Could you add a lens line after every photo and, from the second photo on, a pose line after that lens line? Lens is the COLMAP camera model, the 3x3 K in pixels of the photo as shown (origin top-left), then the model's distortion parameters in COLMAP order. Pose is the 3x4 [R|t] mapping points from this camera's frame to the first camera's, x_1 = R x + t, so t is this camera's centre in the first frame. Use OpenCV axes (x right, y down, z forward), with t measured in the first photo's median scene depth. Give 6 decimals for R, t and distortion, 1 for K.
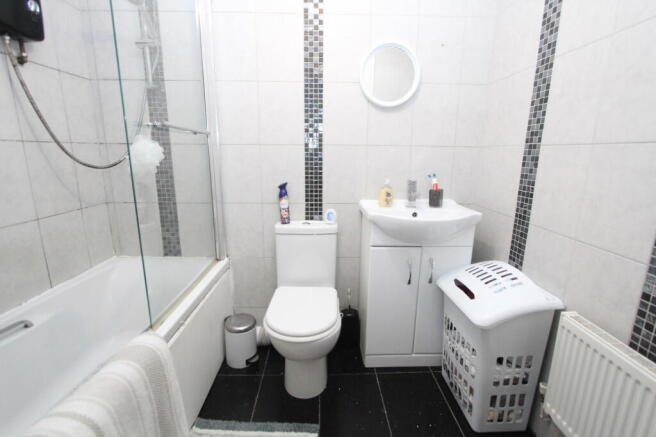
lens RADIAL K [[304.4, 0, 327.6], [0, 304.4, 220.4], [0, 0, 1]] dist [-0.014978, 0.001259]
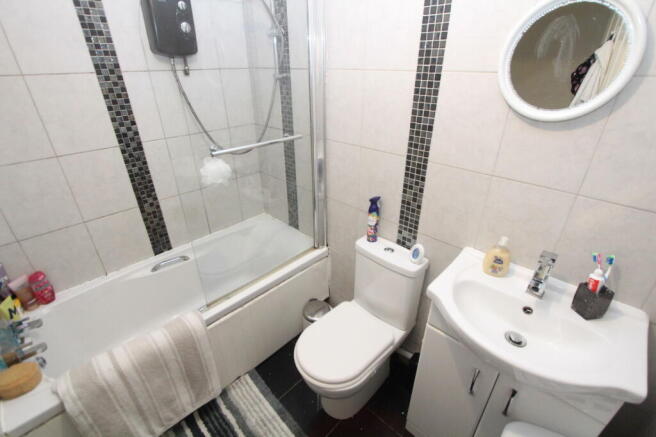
lens RADIAL K [[304.4, 0, 329.0], [0, 304.4, 218.8], [0, 0, 1]] dist [-0.014978, 0.001259]
pose [[0.695697, 0.320955, -0.642646, 0.338521], [-0.140844, 0.938213, 0.316099, -0.324821], [0.704392, -0.129396, 0.697917, 0.321264]]
